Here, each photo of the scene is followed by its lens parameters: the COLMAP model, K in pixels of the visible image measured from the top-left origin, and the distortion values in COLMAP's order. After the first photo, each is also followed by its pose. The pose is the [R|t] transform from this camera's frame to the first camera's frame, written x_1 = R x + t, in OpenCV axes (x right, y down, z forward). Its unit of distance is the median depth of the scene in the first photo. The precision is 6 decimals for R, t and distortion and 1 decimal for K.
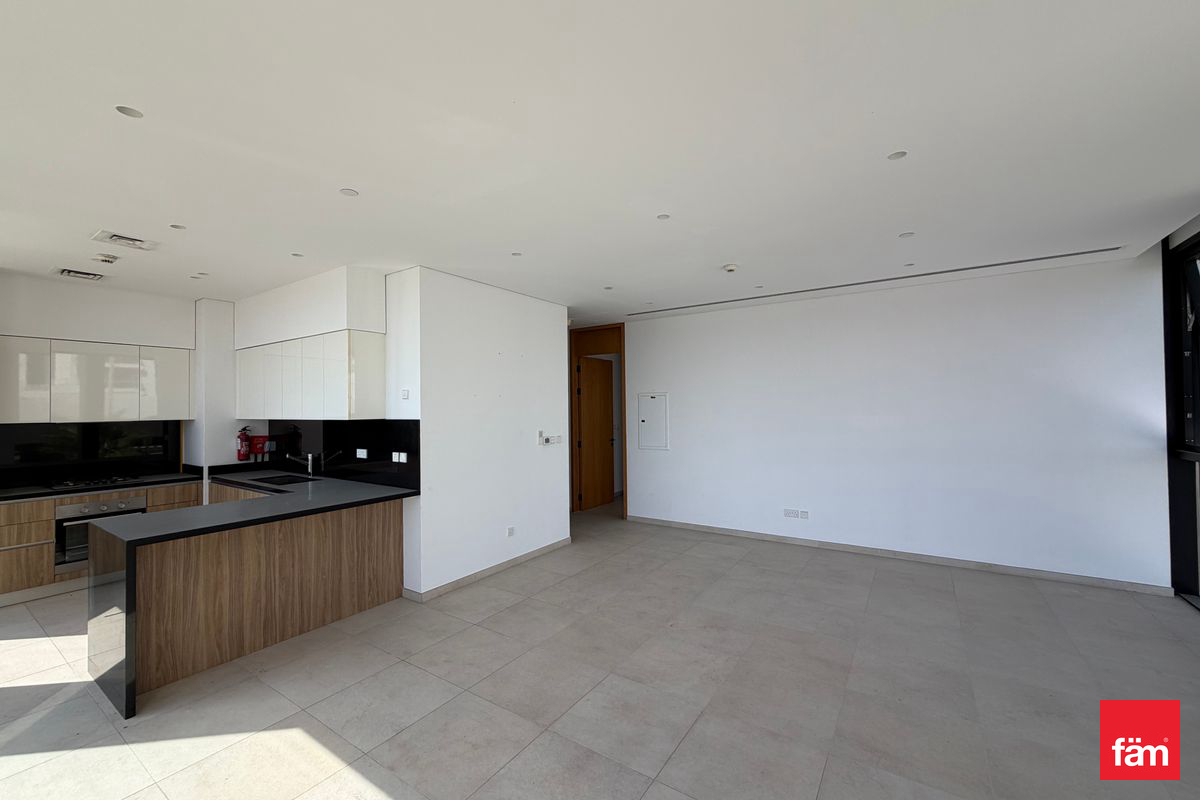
lens RADIAL K [[478.8, 0, 596.1], [0, 478.8, 402.3], [0, 0, 1]] dist [0.003044, -0.000802]
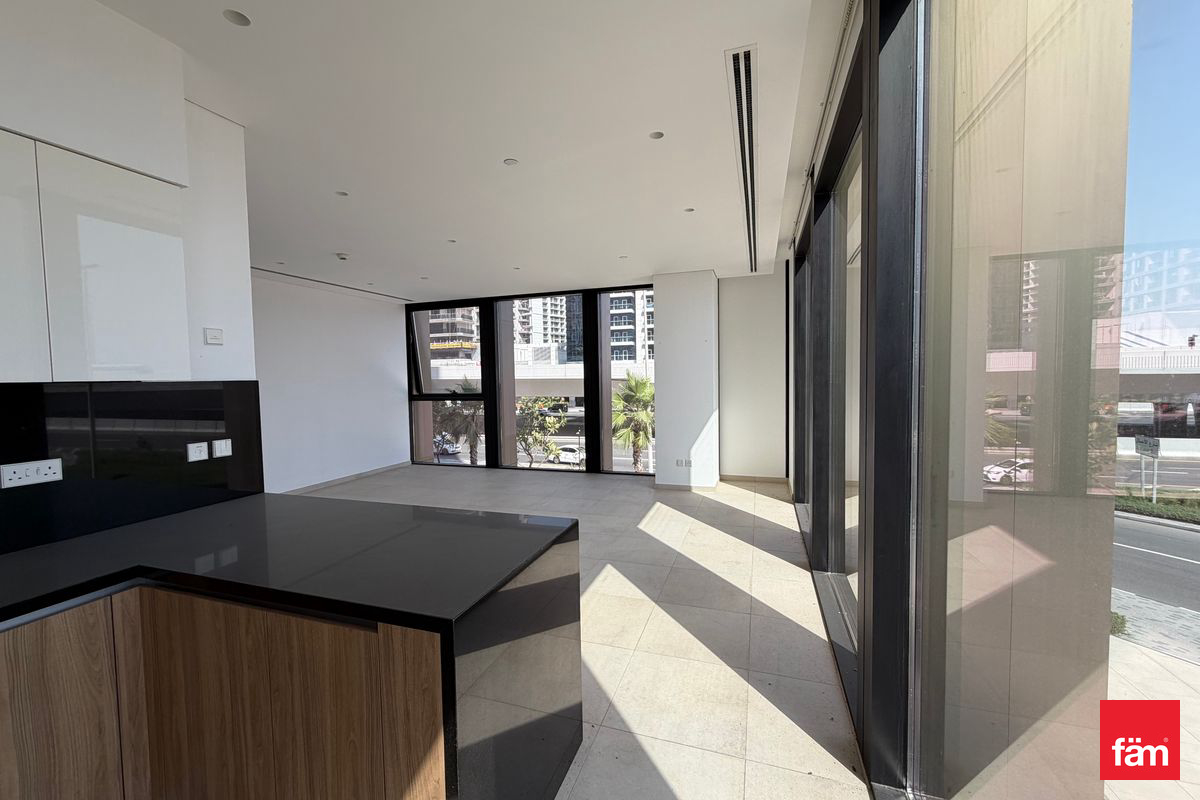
lens RADIAL K [[478.8, 0, 592.3], [0, 478.8, 402.2], [0, 0, 1]] dist [0.003044, -0.000802]
pose [[-0.248865, -0.034035, 0.967940, -1.071259], [0.011027, 0.999218, 0.037970, 0.045118], [-0.968475, 0.020123, -0.248295, 0.723015]]
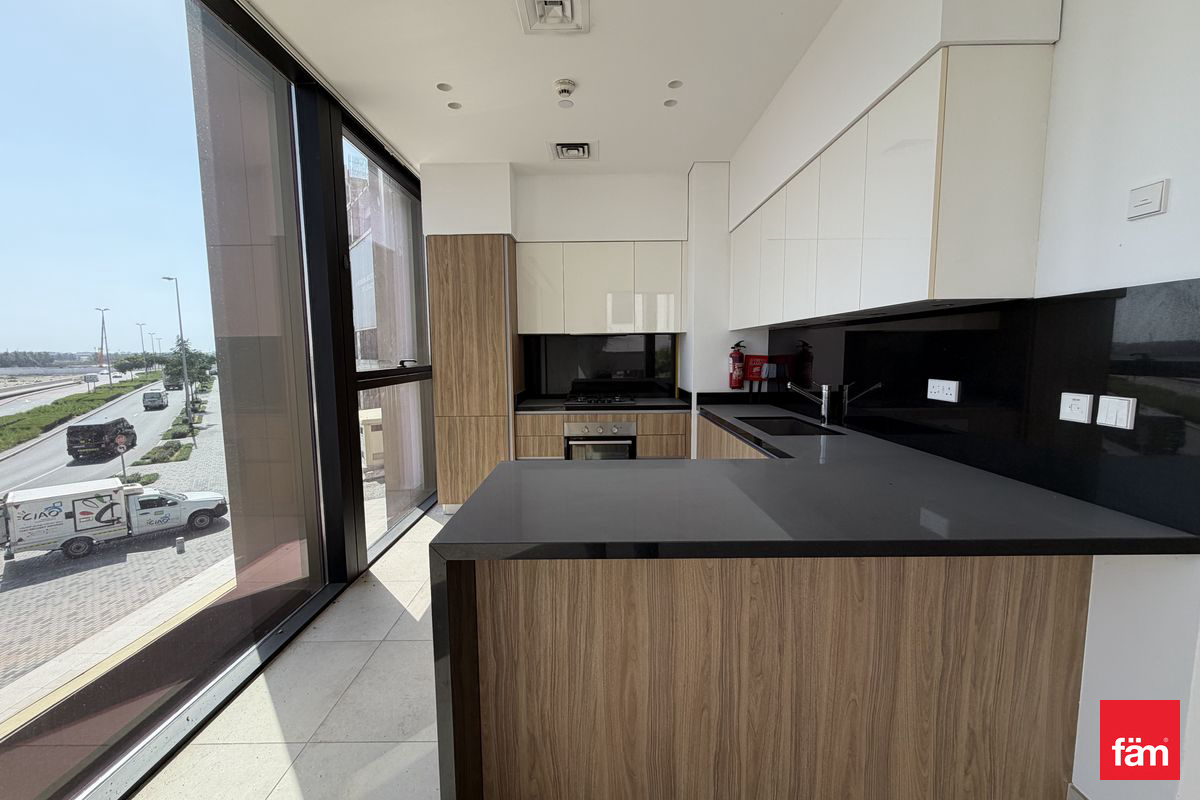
lens RADIAL K [[478.8, 0, 593.7], [0, 478.8, 400.1], [0, 0, 1]] dist [0.003044, -0.000802]
pose [[0.557157, 0.089498, -0.825570, -0.339170], [0.011736, 0.993227, 0.115593, 0.069032], [0.830324, -0.074092, 0.552333, 0.554071]]
